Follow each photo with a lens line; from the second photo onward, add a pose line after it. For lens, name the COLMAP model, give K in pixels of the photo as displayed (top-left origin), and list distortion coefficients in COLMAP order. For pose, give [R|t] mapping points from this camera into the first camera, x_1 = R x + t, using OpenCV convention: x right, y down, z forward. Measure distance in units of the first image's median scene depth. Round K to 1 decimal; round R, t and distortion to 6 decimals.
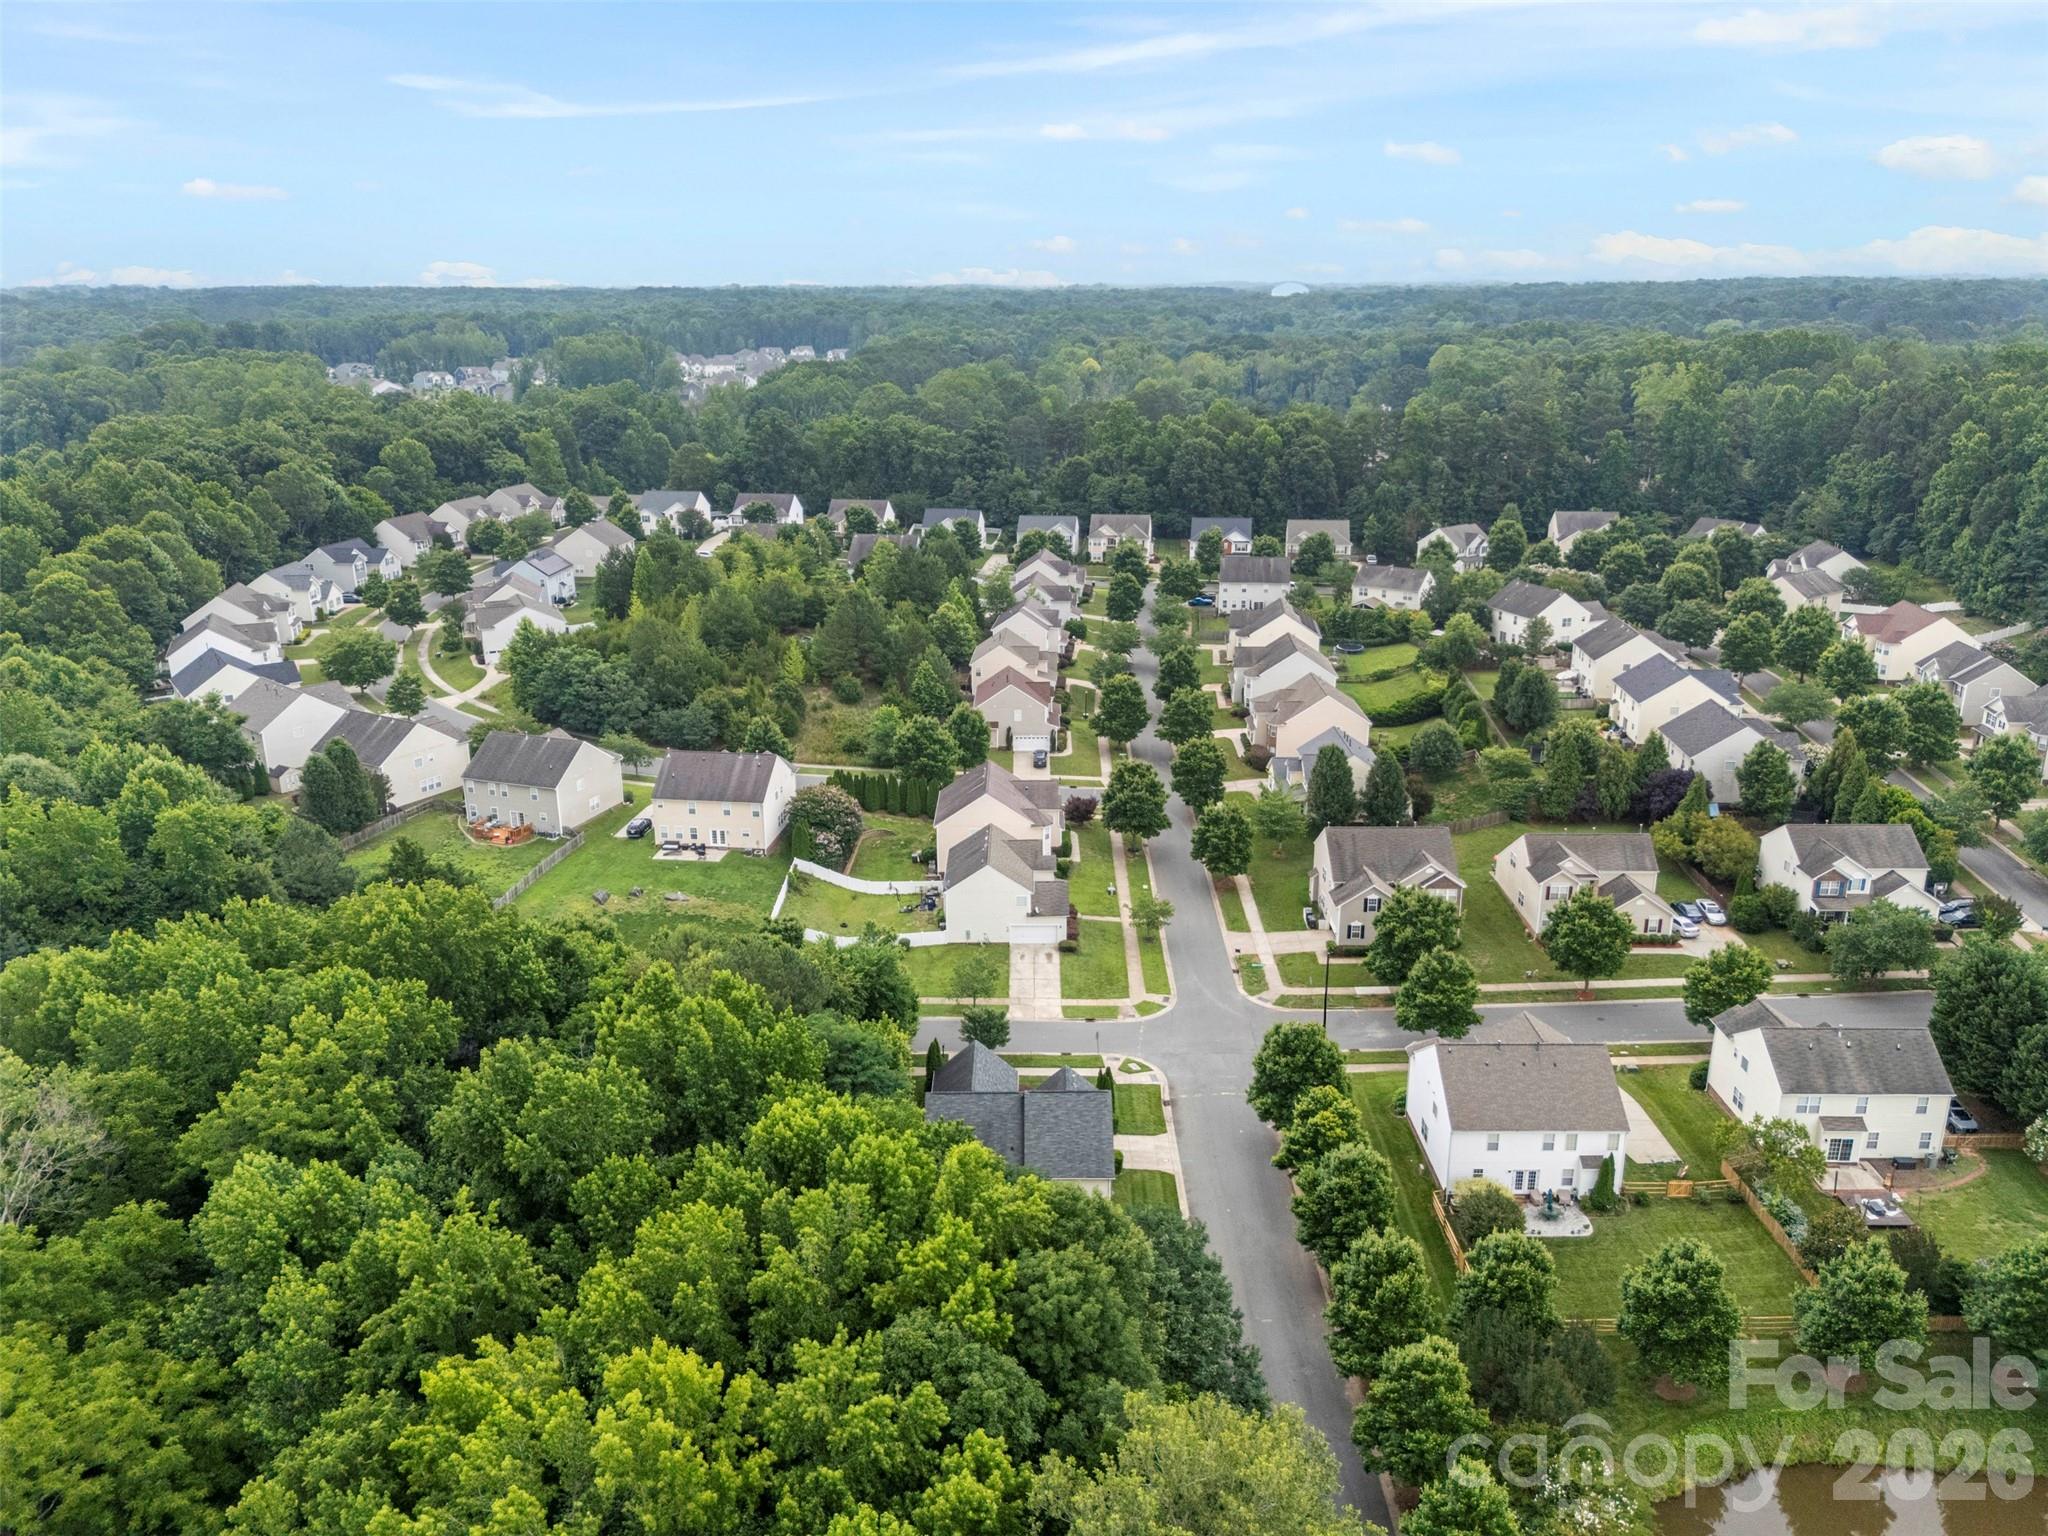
lens RADIAL K [[1495.1, 0, 1024.0], [0, 1495.1, 768.0], [0, 0, 1]] dist [0.131840, -0.218274]
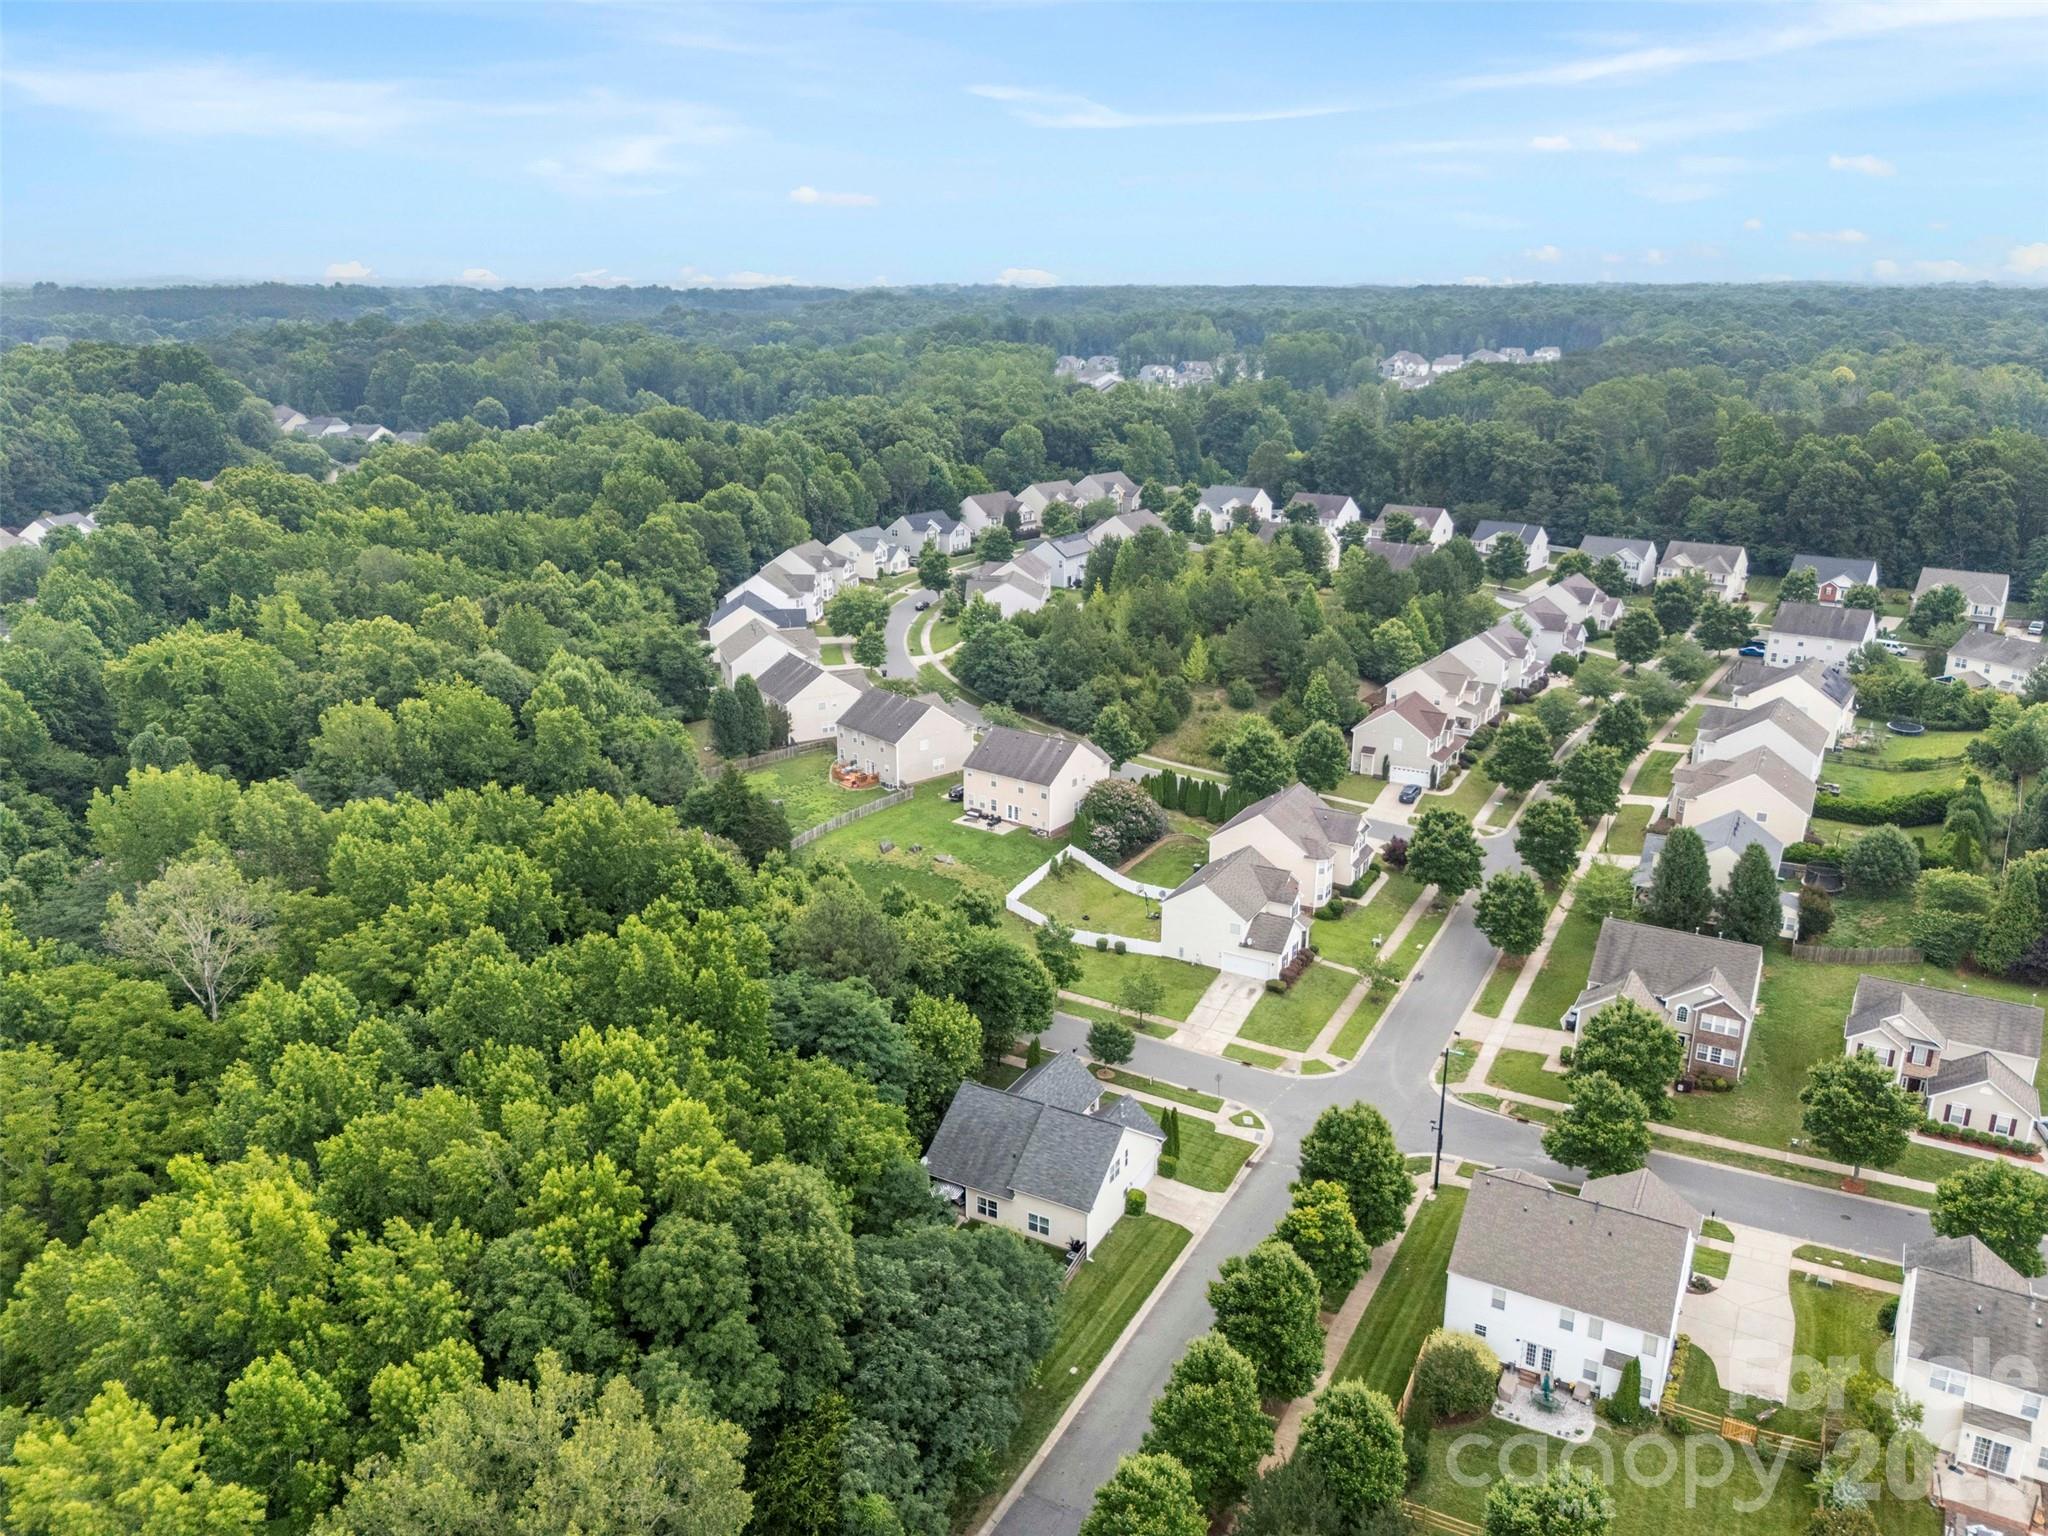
lens RADIAL K [[1505.2, 0, 1024.0], [0, 1505.2, 768.0], [0, 0, 1]] dist [0.090503, -0.106800]
pose [[0.879139, 0.153404, -0.451201, 0.258716], [-0.153385, 0.987478, 0.036871, -0.023259], [0.451208, 0.036793, 0.891660, 0.068082]]
